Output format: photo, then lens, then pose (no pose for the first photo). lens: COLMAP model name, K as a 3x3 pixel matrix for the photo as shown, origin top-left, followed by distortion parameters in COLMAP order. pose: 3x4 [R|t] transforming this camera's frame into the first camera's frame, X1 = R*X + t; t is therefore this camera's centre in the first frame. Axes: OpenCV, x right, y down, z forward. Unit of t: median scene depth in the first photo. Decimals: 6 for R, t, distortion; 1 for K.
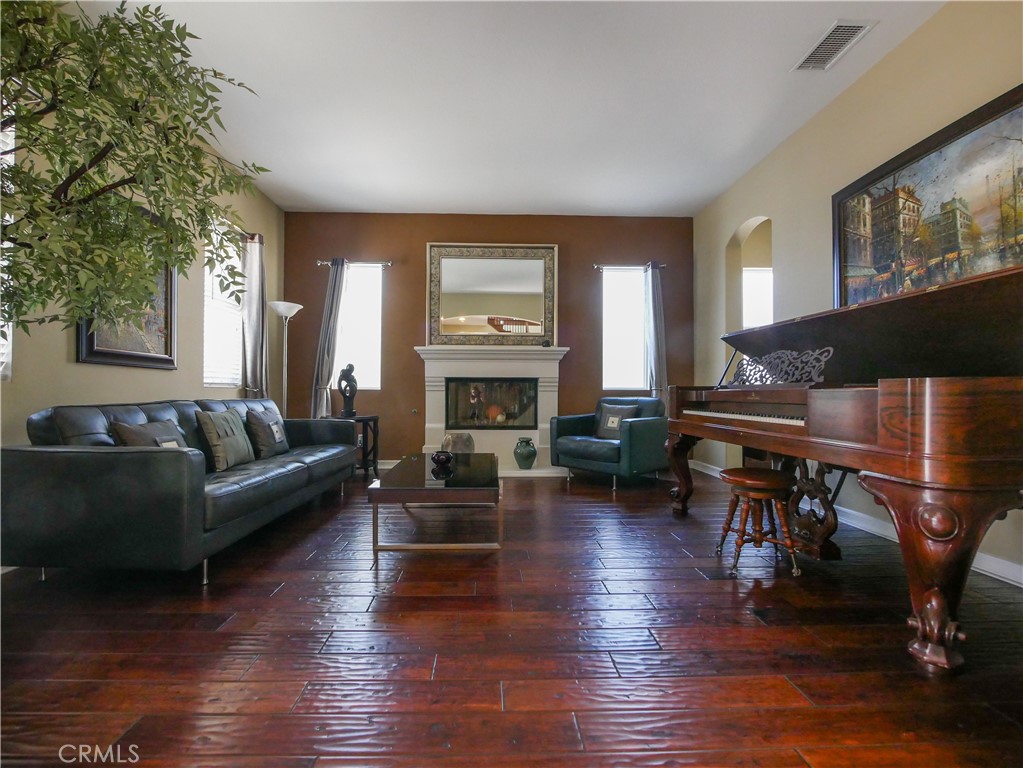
lens RADIAL K [[430.7, 0, 501.0], [0, 430.7, 392.8], [0, 0, 1]] dist [-0.008849, 0.000423]
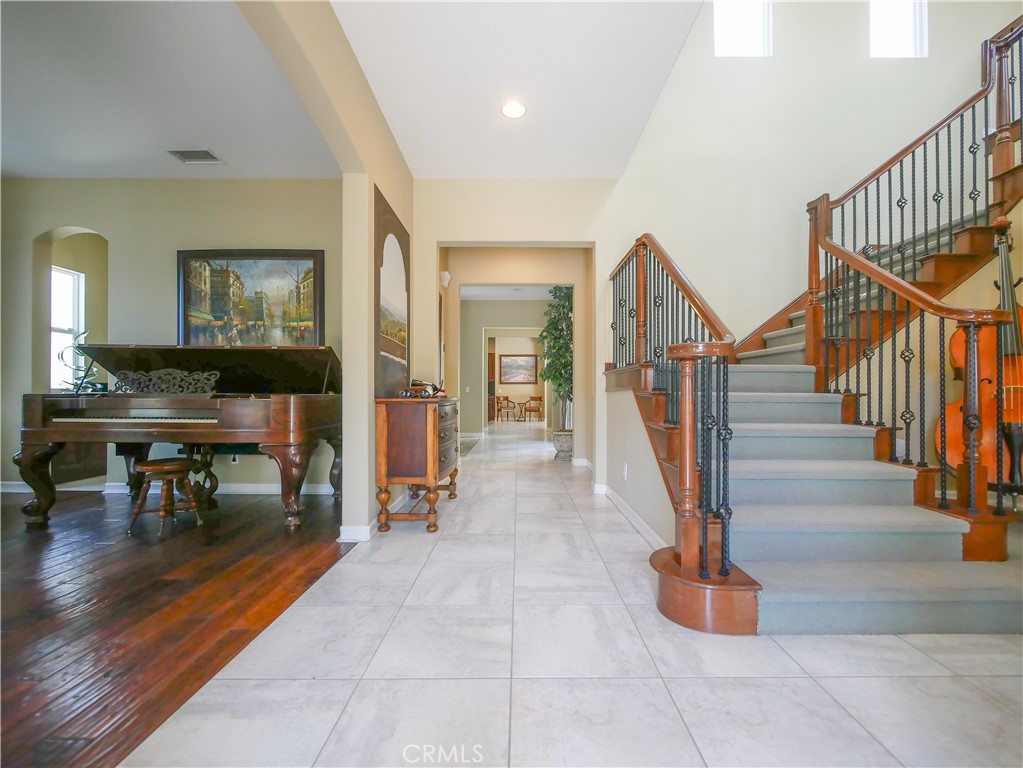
lens RADIAL K [[430.7, 0, 518.1], [0, 430.7, 393.4], [0, 0, 1]] dist [-0.008849, 0.000423]
pose [[0.029059, 0.001784, 0.999576, -0.675644], [-0.006025, 0.999981, -0.001609, -0.027980], [-0.999560, -0.005976, 0.029069, -0.128072]]
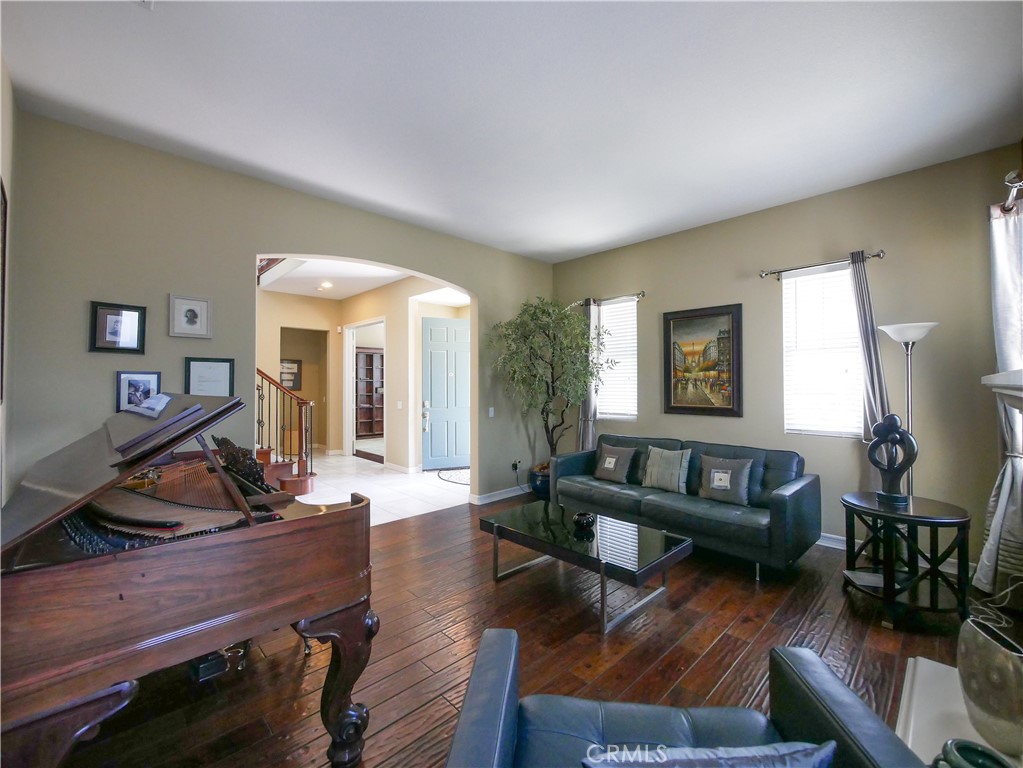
lens RADIAL K [[430.7, 0, 509.5], [0, 430.7, 380.9], [0, 0, 1]] dist [-0.008849, 0.000423]
pose [[-0.743079, -0.006179, -0.669175, 0.825323], [0.001085, 0.999945, -0.010438, -0.200606], [0.669203, -0.008483, -0.743032, 2.033825]]
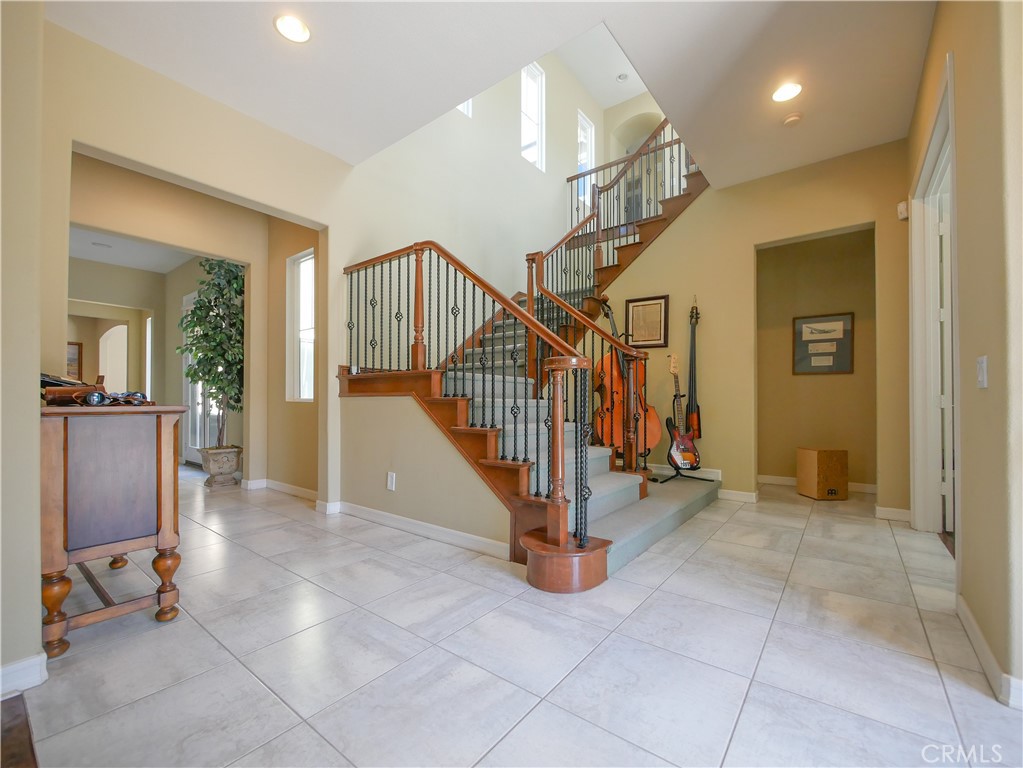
lens RADIAL K [[430.7, 0, 519.7], [0, 430.7, 396.5], [0, 0, 1]] dist [-0.008849, 0.000423]
pose [[-0.772685, 0.006129, 0.634760, -0.412284], [-0.003186, 0.999903, -0.013533, -0.023583], [-0.634782, -0.012479, -0.772590, 0.364242]]
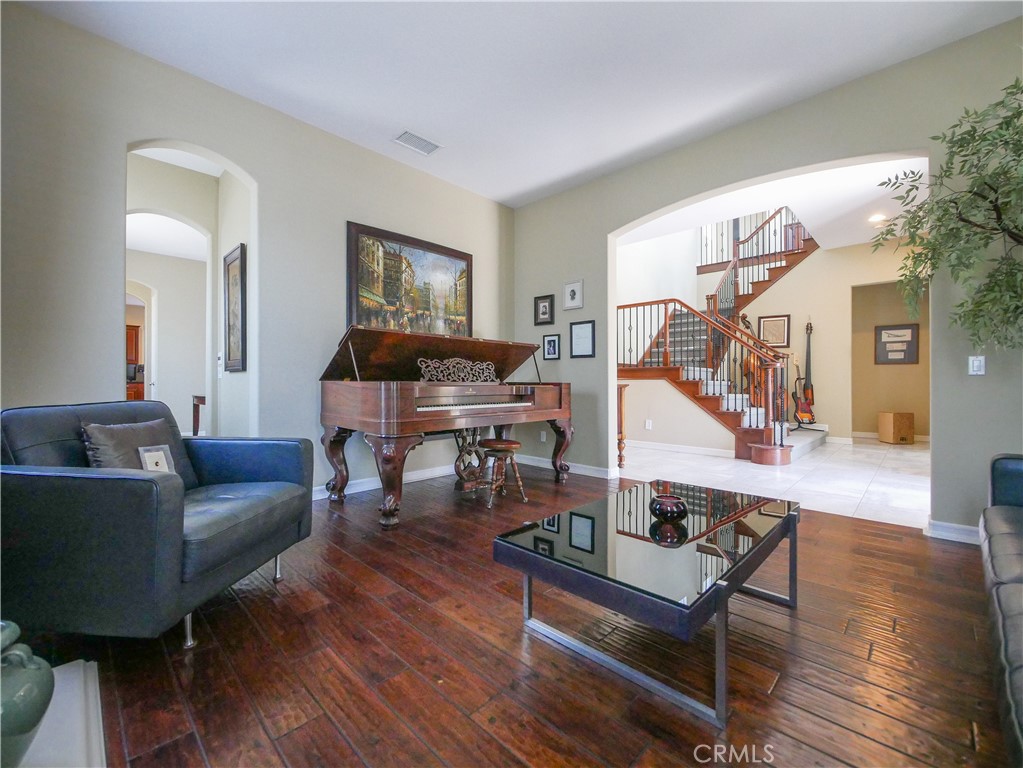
lens RADIAL K [[430.7, 0, 514.2], [0, 430.7, 377.9], [0, 0, 1]] dist [-0.008849, 0.000423]
pose [[-0.698083, 0.006173, 0.715990, -0.510992], [-0.002833, 0.999931, -0.011383, -0.018803], [-0.716011, -0.009975, -0.698018, 1.934145]]
